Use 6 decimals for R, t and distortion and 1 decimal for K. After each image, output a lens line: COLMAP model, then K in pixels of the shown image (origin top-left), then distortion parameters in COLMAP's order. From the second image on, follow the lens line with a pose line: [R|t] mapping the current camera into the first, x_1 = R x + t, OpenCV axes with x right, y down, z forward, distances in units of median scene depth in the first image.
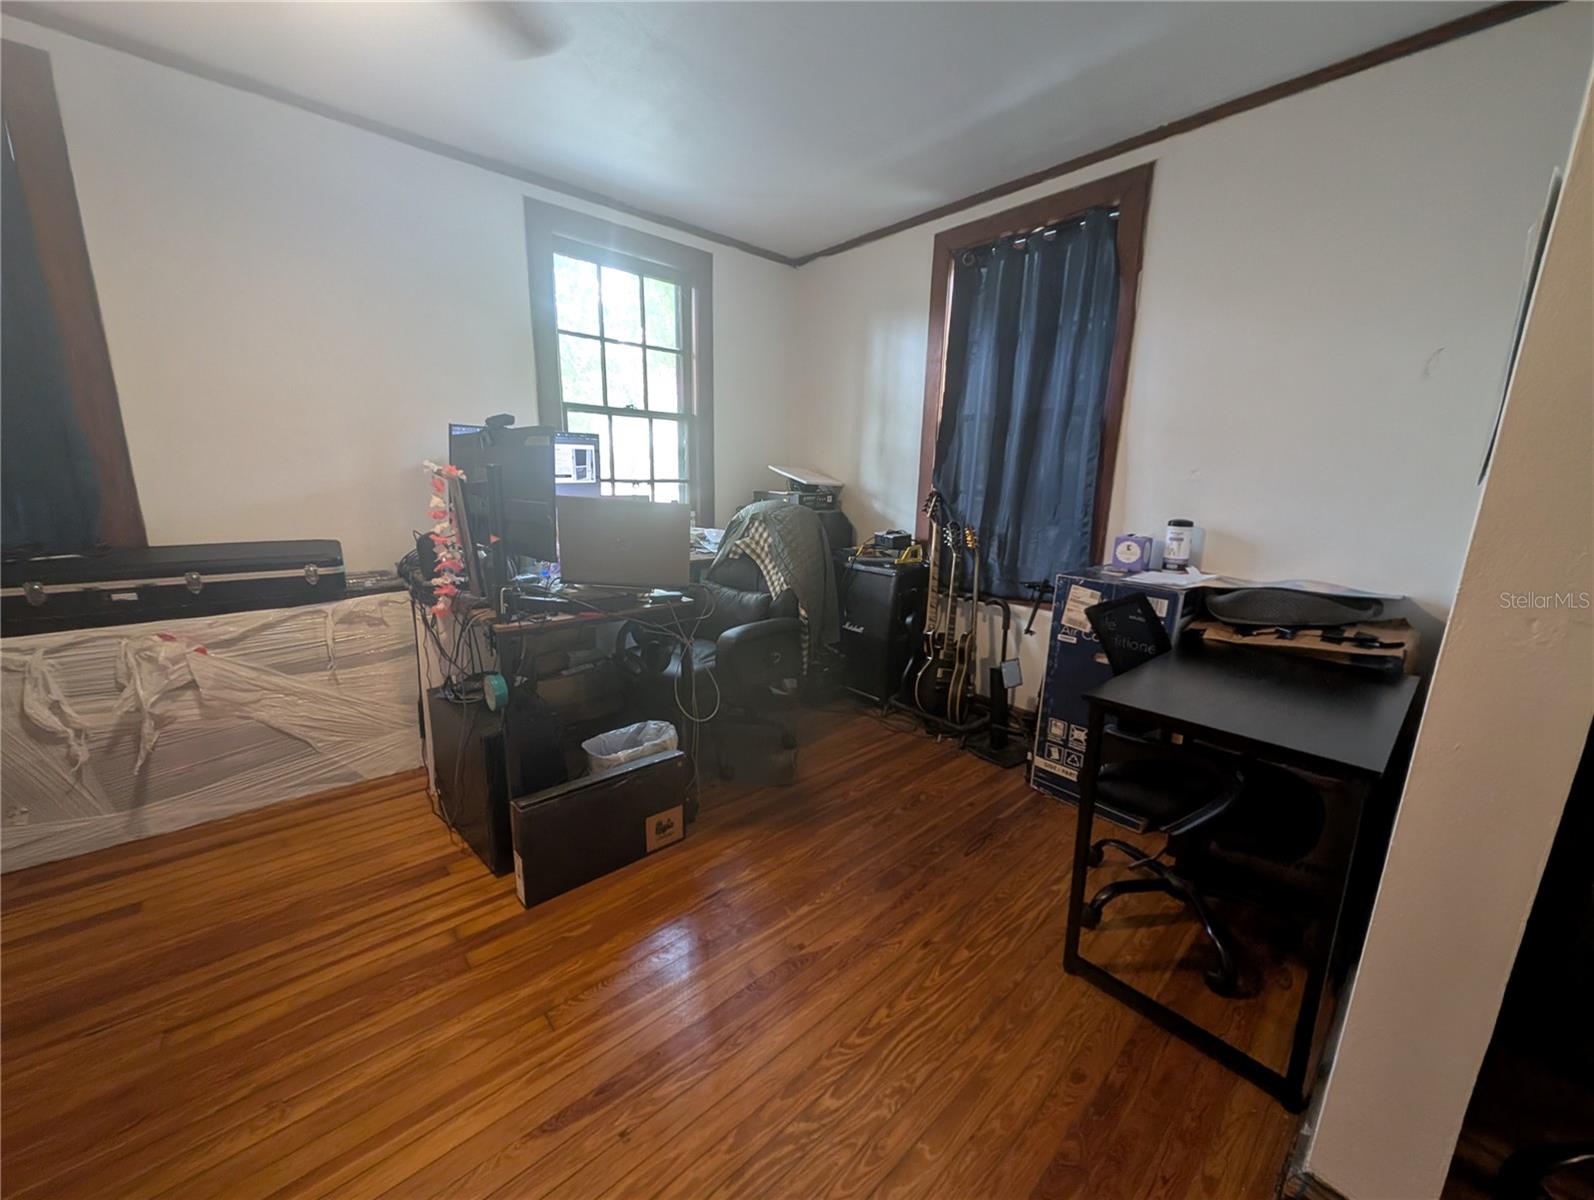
lens RADIAL K [[601.6, 0, 805.6], [0, 601.6, 601.0], [0, 0, 1]] dist [0.000175, -0.000023]
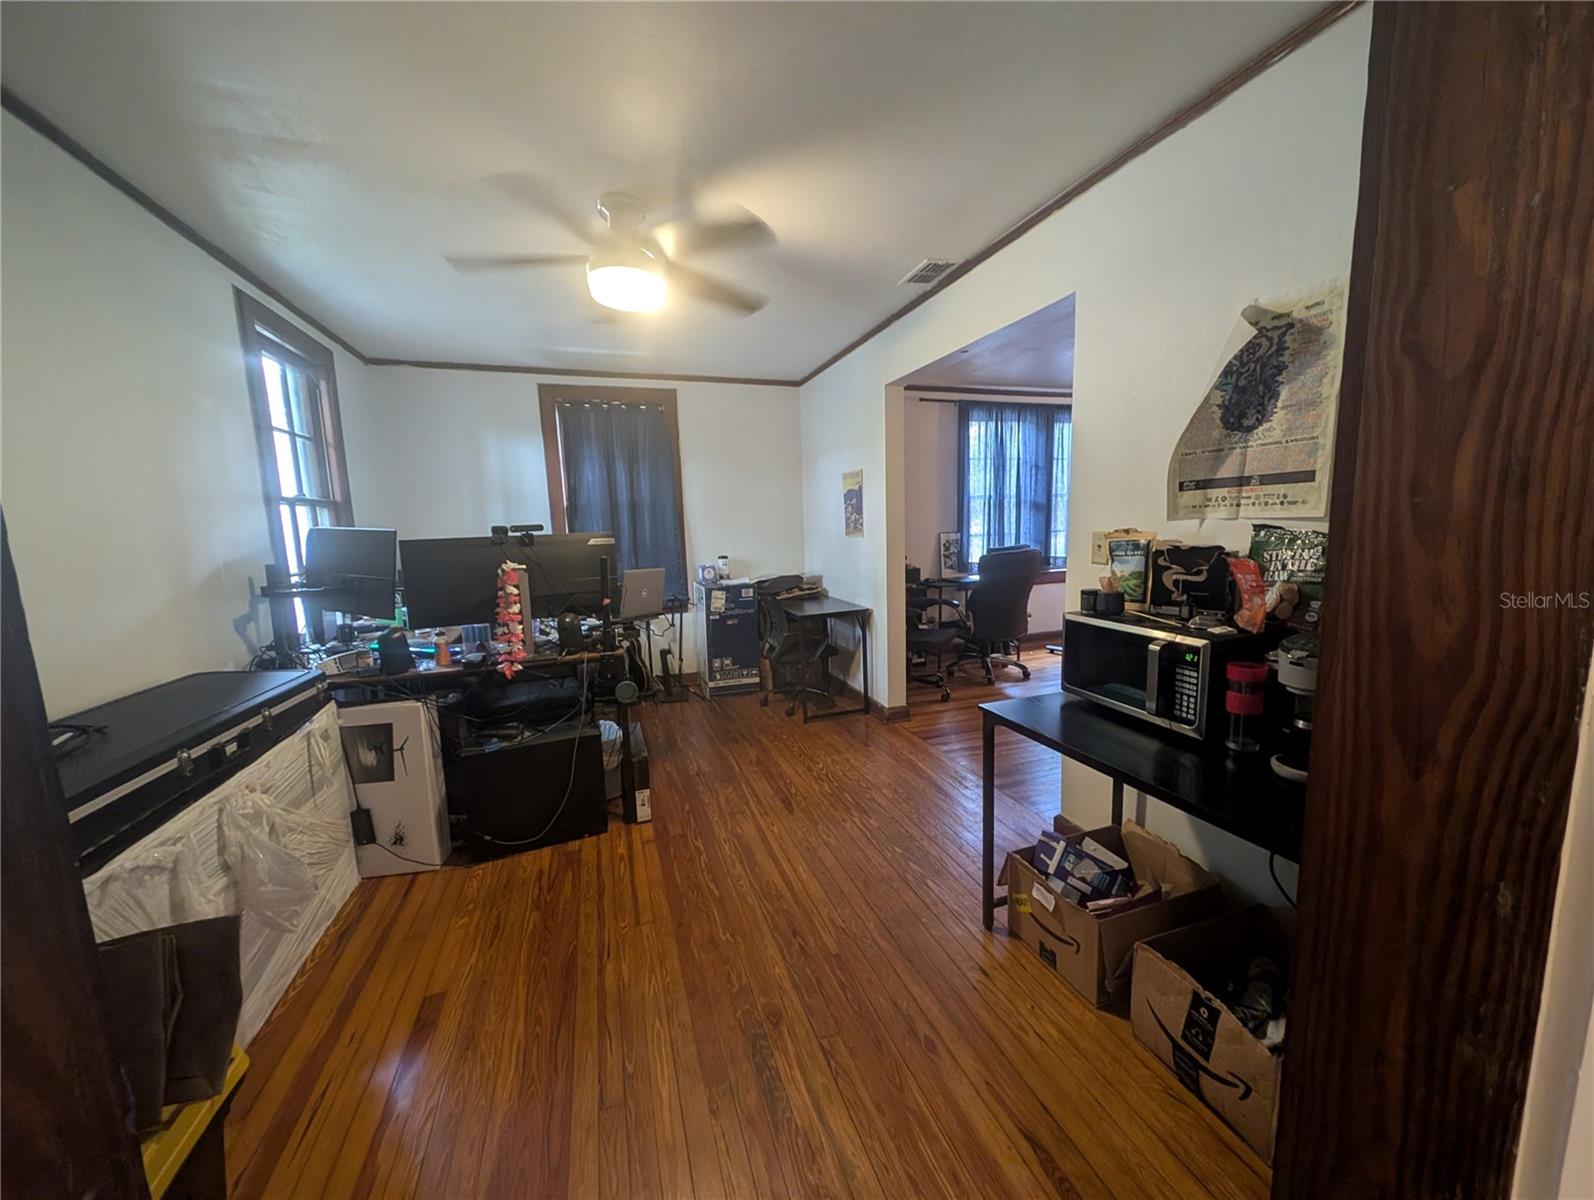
lens RADIAL K [[601.6, 0, 805.6], [0, 601.6, 601.0], [0, 0, 1]] dist [0.000175, -0.000023]
pose [[0.377508, -0.160695, 0.911957, -1.275173], [0.229149, 0.970409, 0.076138, -0.074371], [-0.897206, 0.180231, 0.403160, -0.108810]]
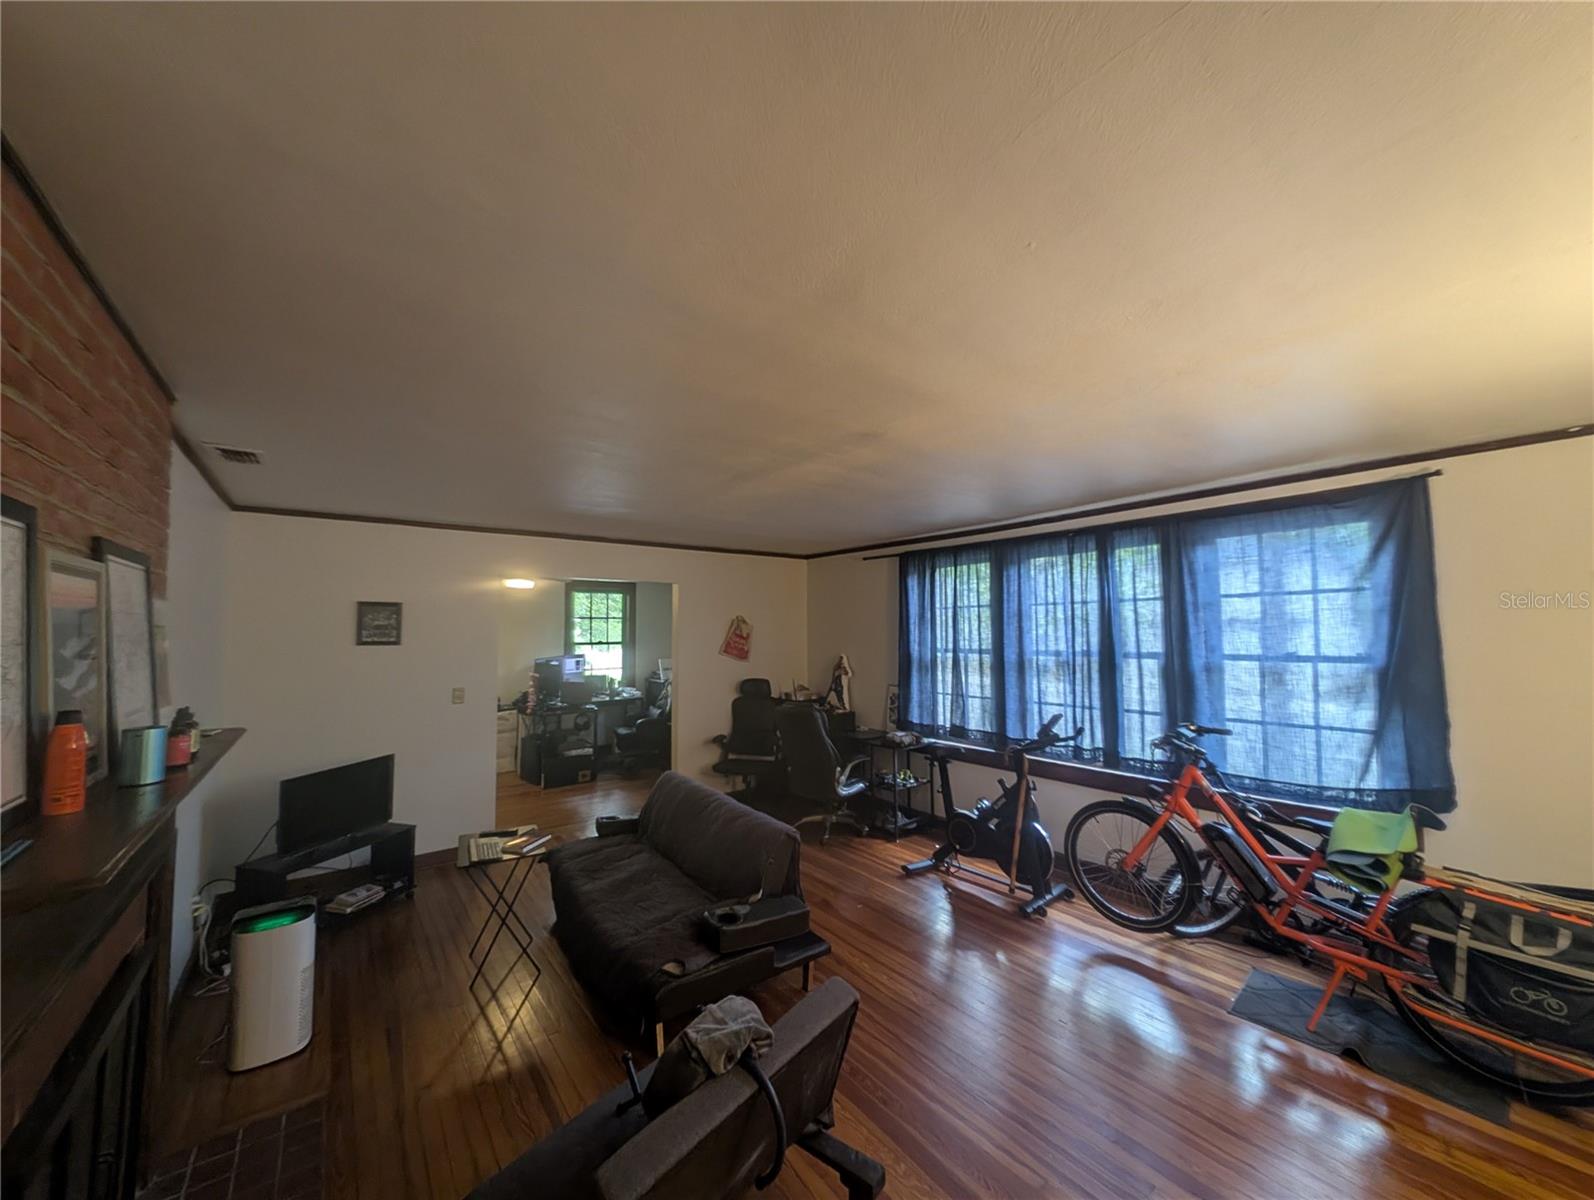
lens RADIAL K [[601.6, 0, 805.6], [0, 601.6, 601.0], [0, 0, 1]] dist [0.000175, -0.000023]
pose [[0.997240, -0.031559, -0.067208, 1.120044], [0.013464, 0.967030, -0.254308, 0.261736], [0.073017, 0.252701, 0.964785, -2.152305]]
